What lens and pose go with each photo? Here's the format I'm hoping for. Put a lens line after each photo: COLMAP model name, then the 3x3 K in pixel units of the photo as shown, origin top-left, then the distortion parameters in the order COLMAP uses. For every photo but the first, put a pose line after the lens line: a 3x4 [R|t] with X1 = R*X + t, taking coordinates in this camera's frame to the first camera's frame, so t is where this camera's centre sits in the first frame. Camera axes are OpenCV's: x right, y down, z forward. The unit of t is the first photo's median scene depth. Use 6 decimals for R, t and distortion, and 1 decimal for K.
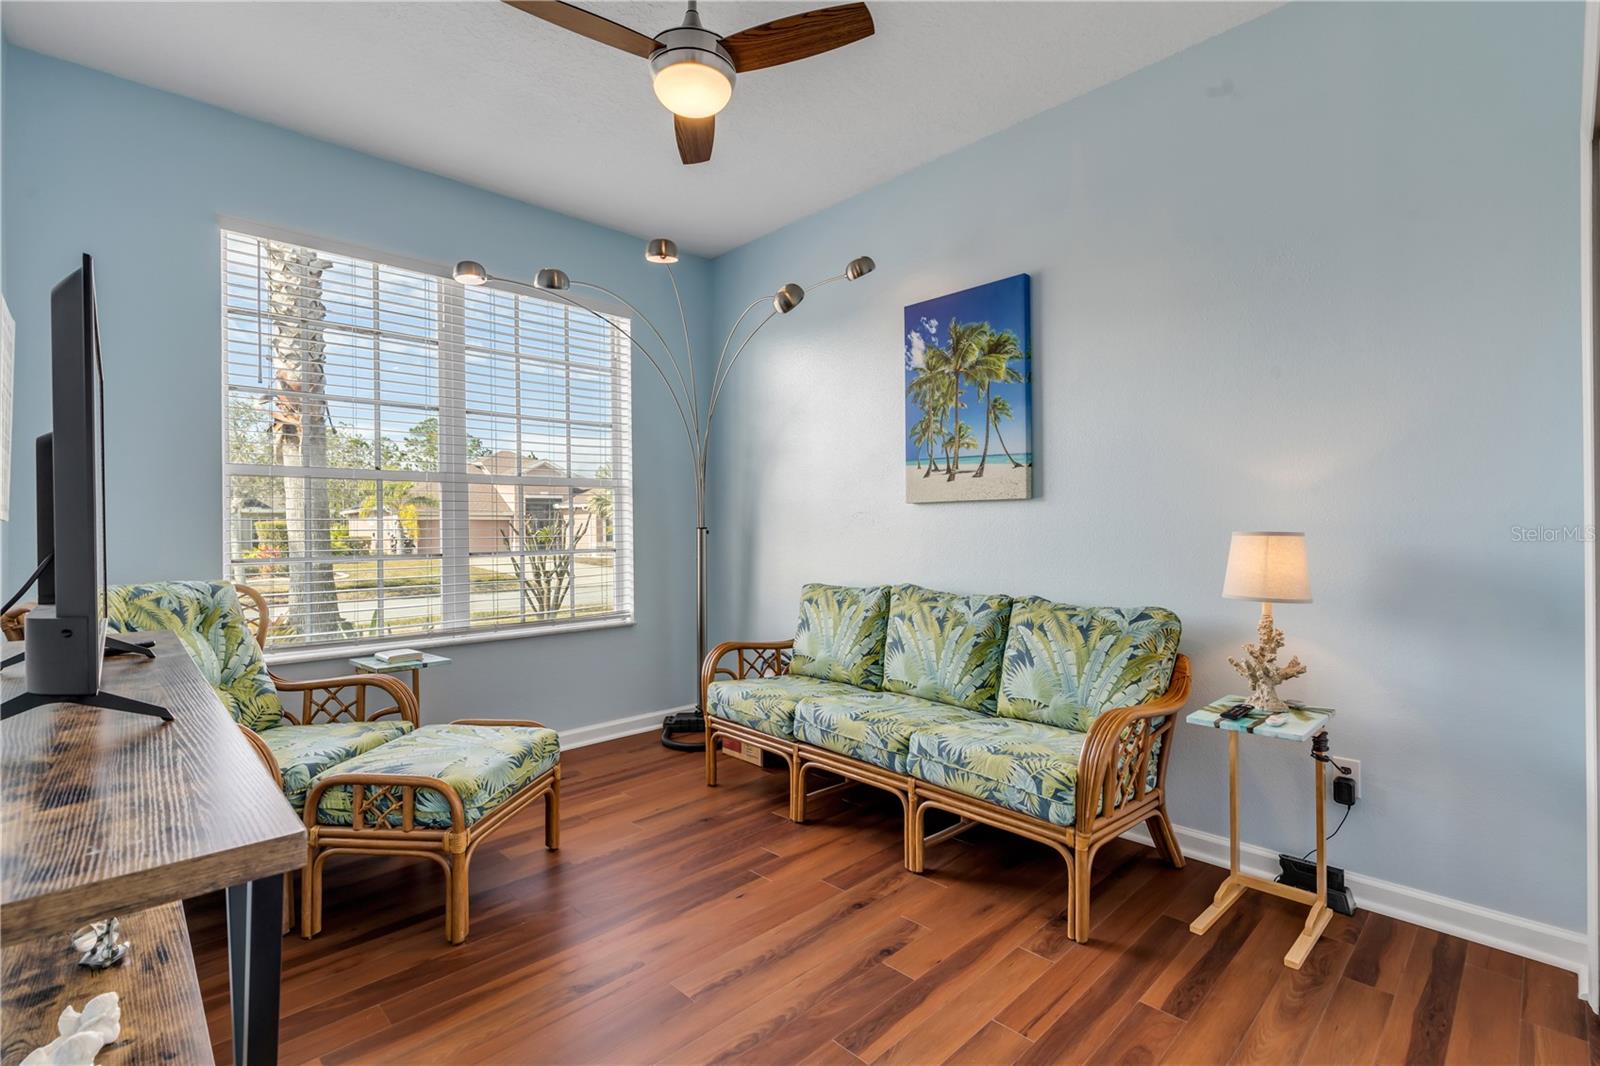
lens RADIAL K [[728.1, 0, 804.5], [0, 728.1, 537.2], [0, 0, 1]] dist [0.014969, 0.000169]
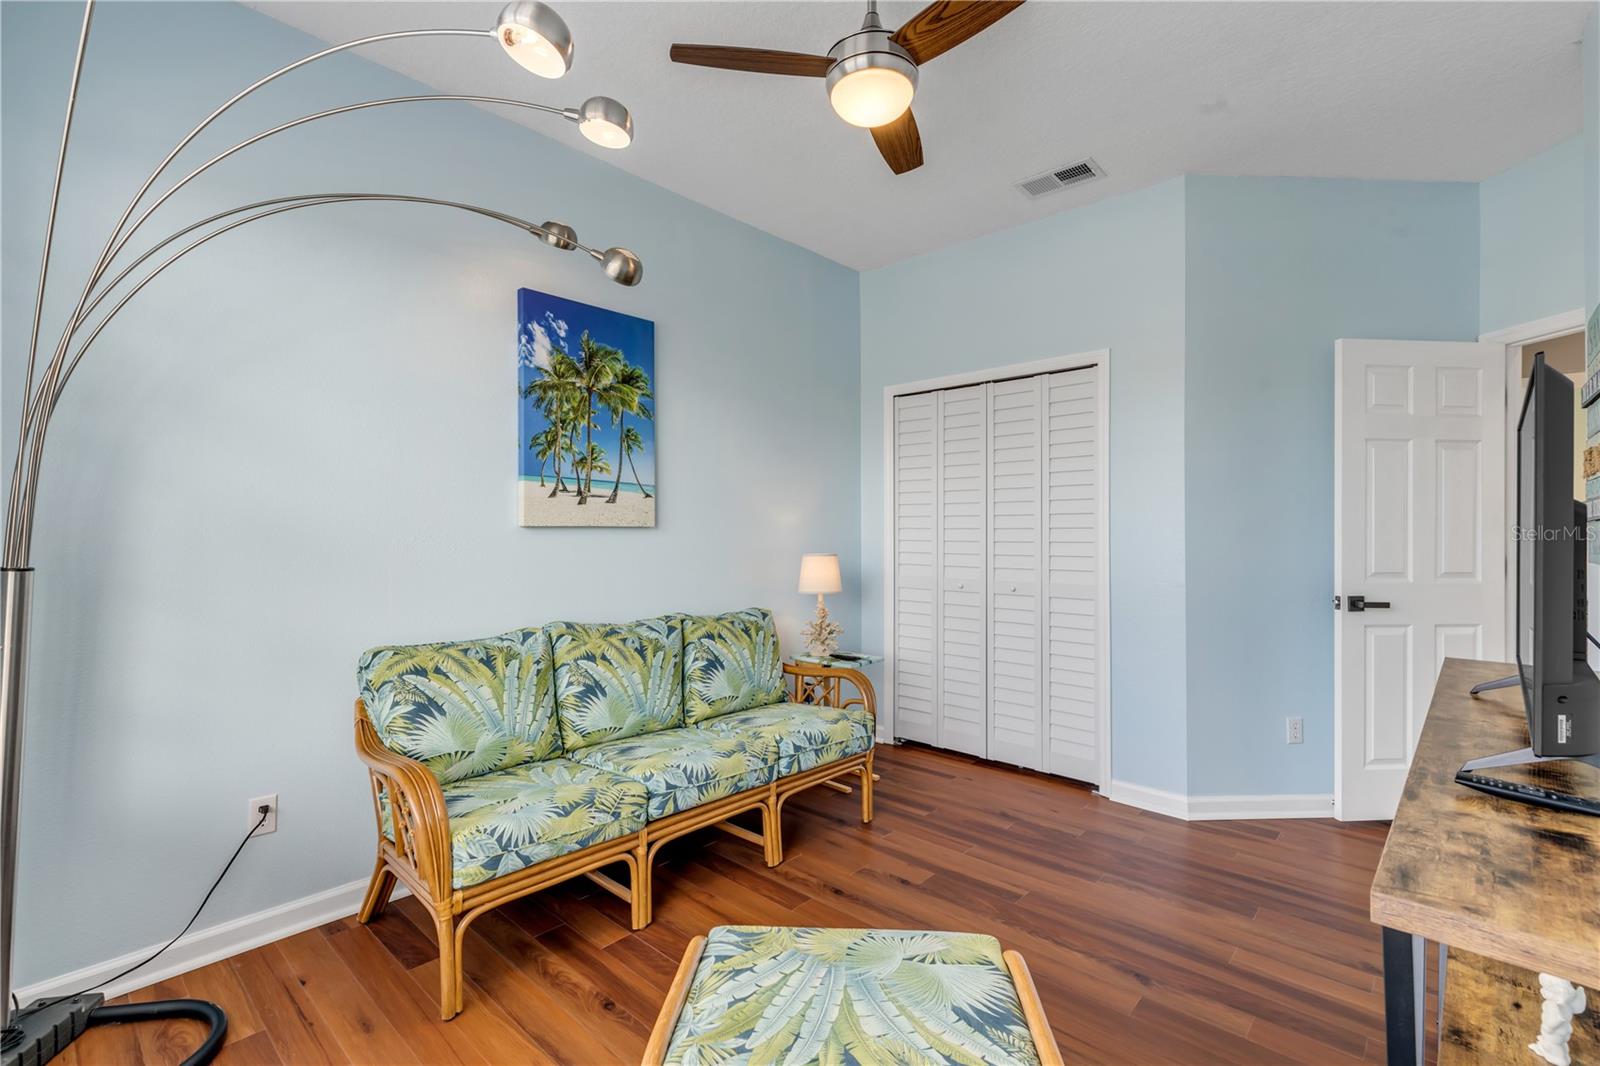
lens RADIAL K [[728.1, 0, 804.4], [0, 728.1, 528.6], [0, 0, 1]] dist [0.014969, 0.000169]
pose [[-0.057763, 0.019587, 0.998138, -0.748398], [0.019973, 0.999630, -0.018460, -0.024284], [-0.998130, 0.018870, -0.058133, 0.787598]]
